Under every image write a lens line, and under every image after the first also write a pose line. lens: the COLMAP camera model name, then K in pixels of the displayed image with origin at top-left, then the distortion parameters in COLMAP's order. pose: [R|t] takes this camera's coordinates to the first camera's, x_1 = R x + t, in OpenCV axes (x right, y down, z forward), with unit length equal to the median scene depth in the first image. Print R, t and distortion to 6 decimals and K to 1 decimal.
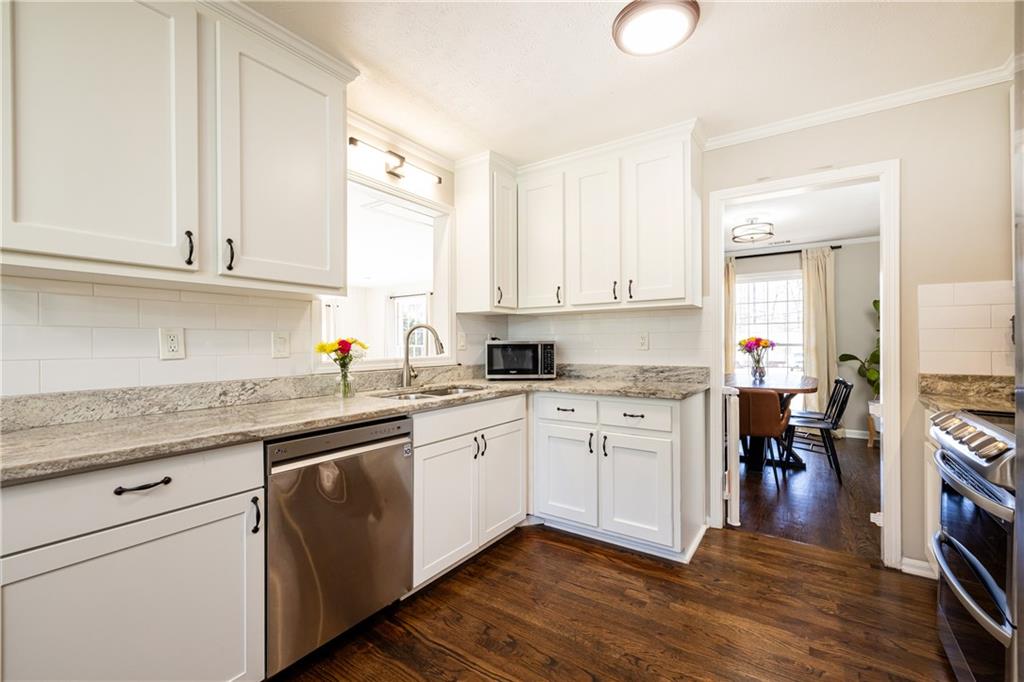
lens RADIAL K [[429.2, 0, 517.7], [0, 429.2, 341.0], [0, 0, 1]] dist [0.001914, 0.000212]
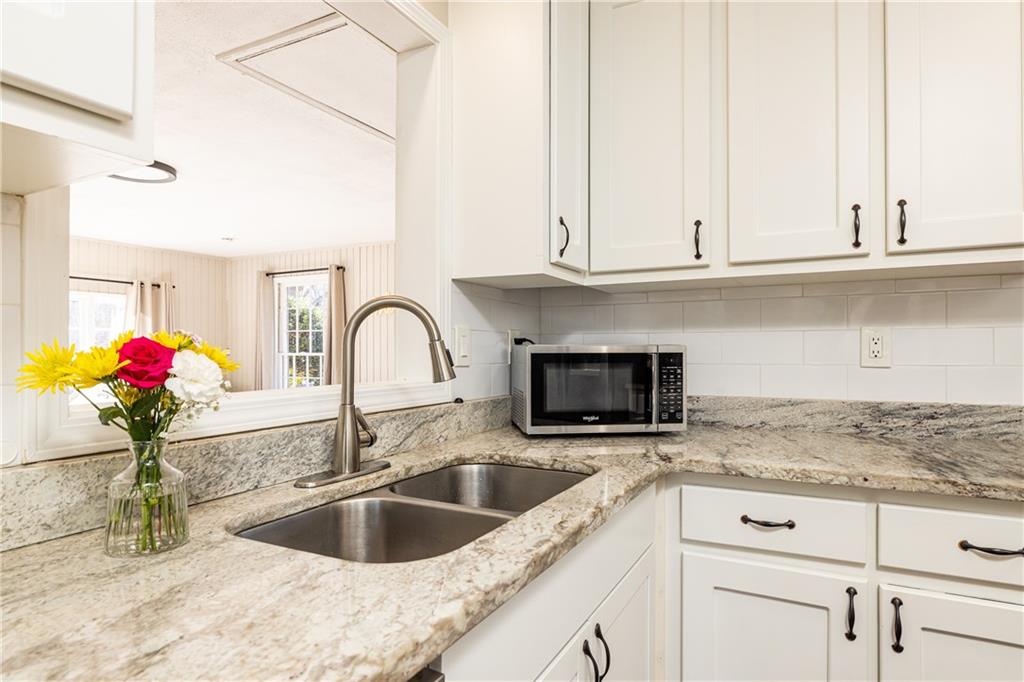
lens RADIAL K [[588.0, 0, 517.4], [0, 588.0, 347.7], [0, 0, 1]] dist [0.001503, 0.000162]
pose [[0.992250, 0.004263, 0.124184, -0.191981], [-0.004379, 0.999990, 0.000659, 0.002349], [-0.124180, -0.001198, 0.992259, 0.530755]]
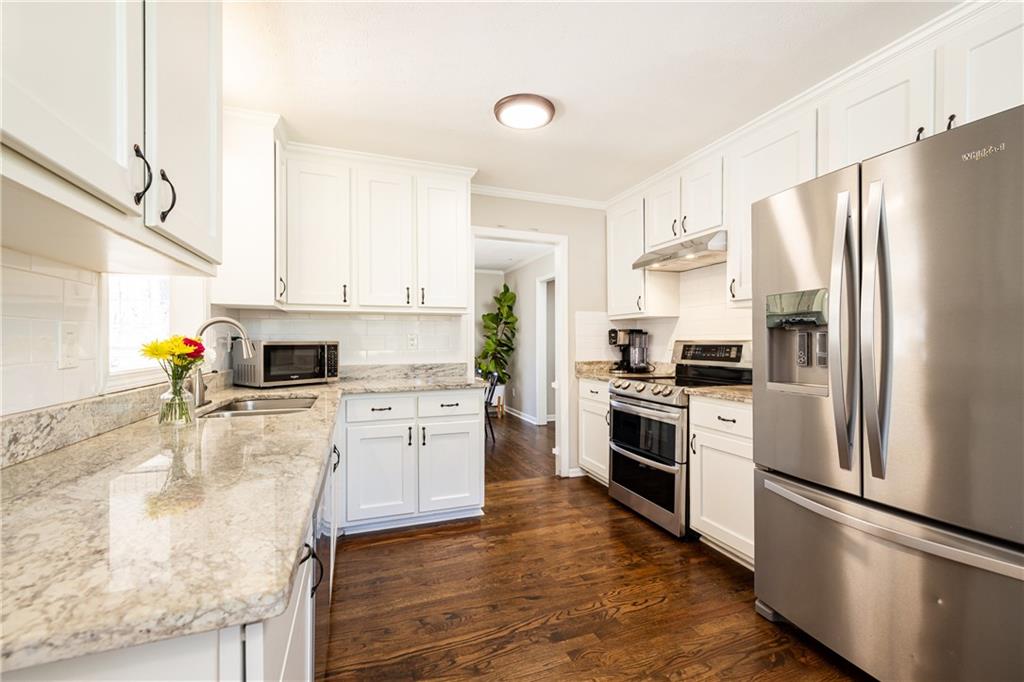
lens RADIAL K [[434.4, 0, 511.6], [0, 434.4, 341.5], [0, 0, 1]] dist [0.003370, 0.000338]
pose [[0.583093, 0.006166, 0.812382, -0.580548], [-0.003535, 0.999981, -0.005052, 0.004093], [-0.812398, 0.000074, 0.583104, 0.159187]]
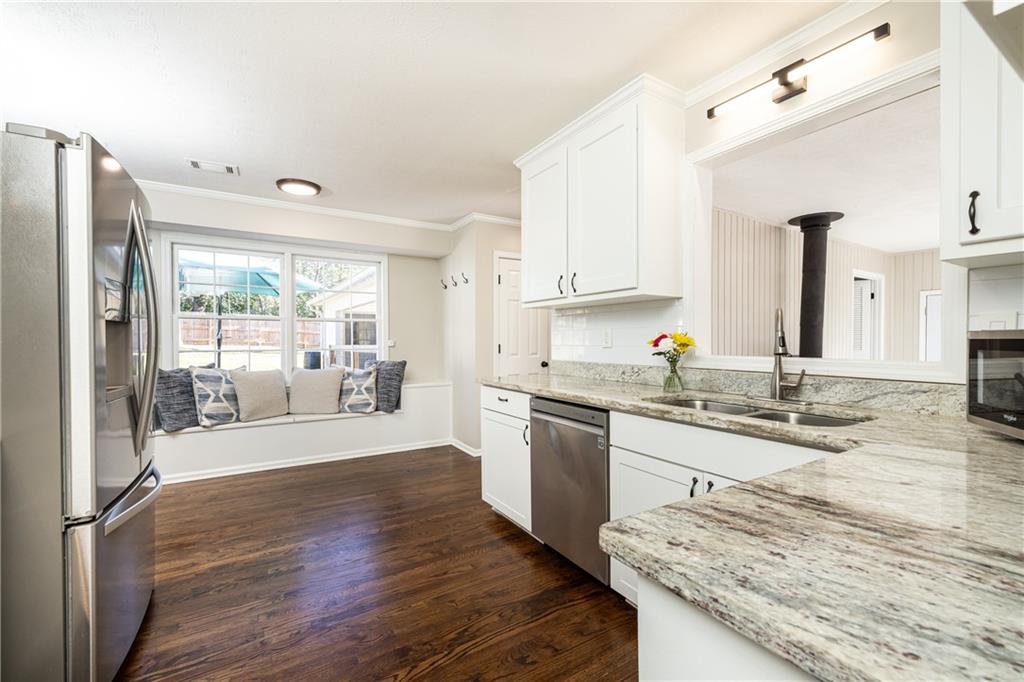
lens RADIAL K [[429.2, 0, 517.7], [0, 429.2, 341.0], [0, 0, 1]] dist [0.001914, 0.000212]
pose [[-0.396738, 0.008357, -0.917894, 0.583957], [0.008740, 0.999948, 0.005327, 0.004146], [0.917890, -0.005909, -0.396790, 0.947283]]
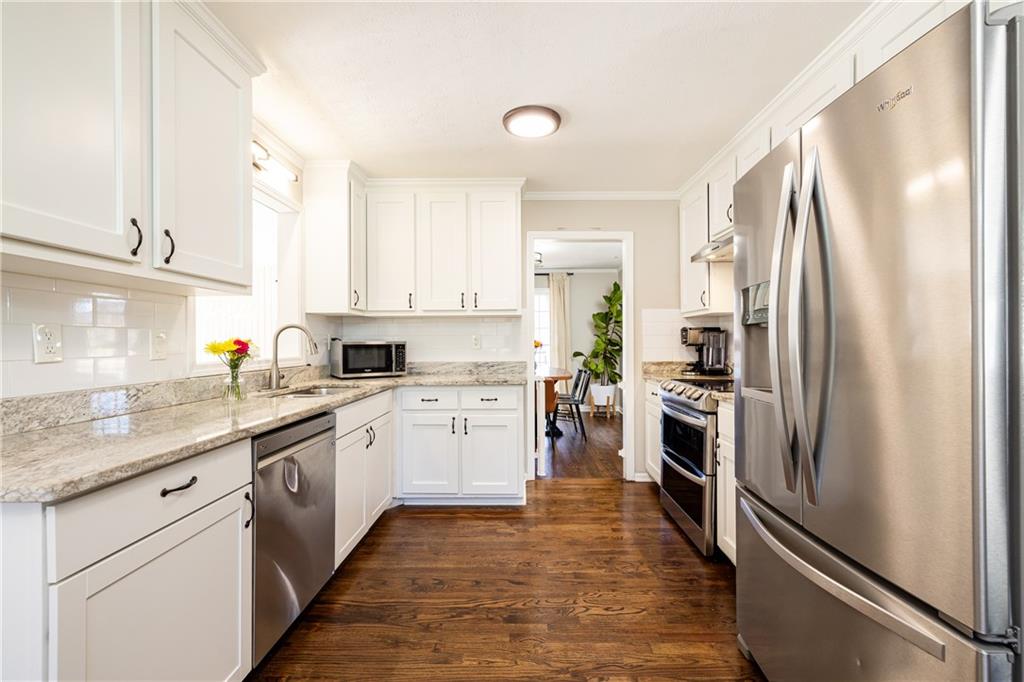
lens RADIAL K [[431.5, 0, 512.0], [0, 431.5, 341.0], [0, 0, 1]] dist [0.003314, 0.000354]
pose [[0.838191, 0.003587, 0.545365, -0.365838], [-0.002177, 0.999992, -0.003232, 0.001825], [-0.545372, 0.001522, 0.838192, -0.119370]]
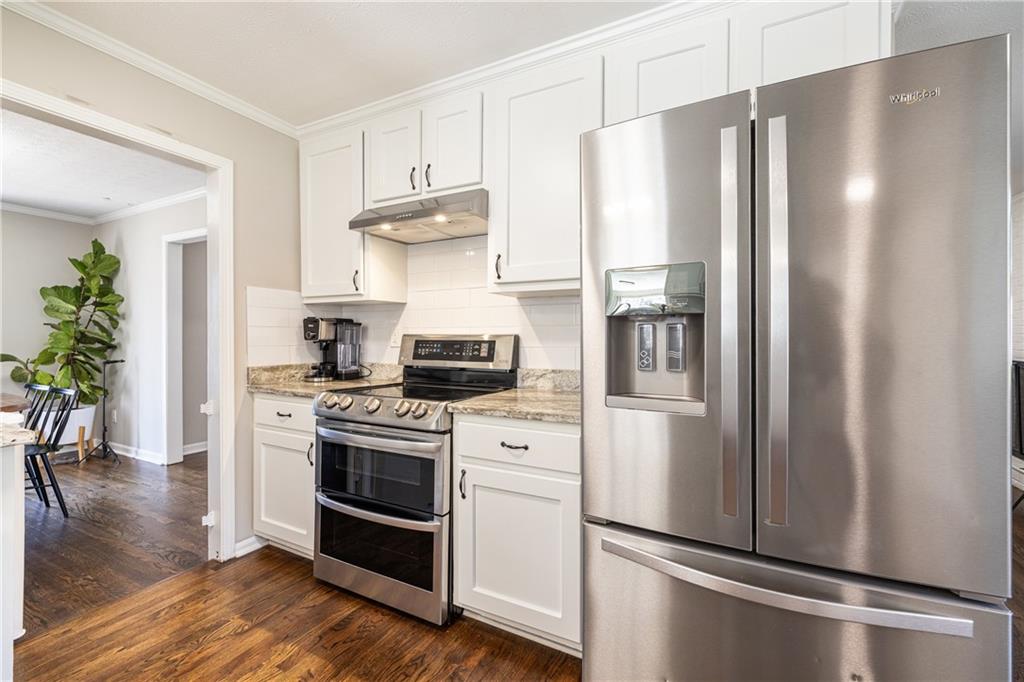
lens RADIAL K [[437.5, 0, 513.1], [0, 437.5, 339.1], [0, 0, 1]] dist [0.001925, 0.000465]
pose [[-0.115578, -0.001009, 0.993298, -0.215395], [-0.003421, 0.999994, 0.000618, 0.001724], [-0.993293, -0.003327, -0.115581, 0.407665]]
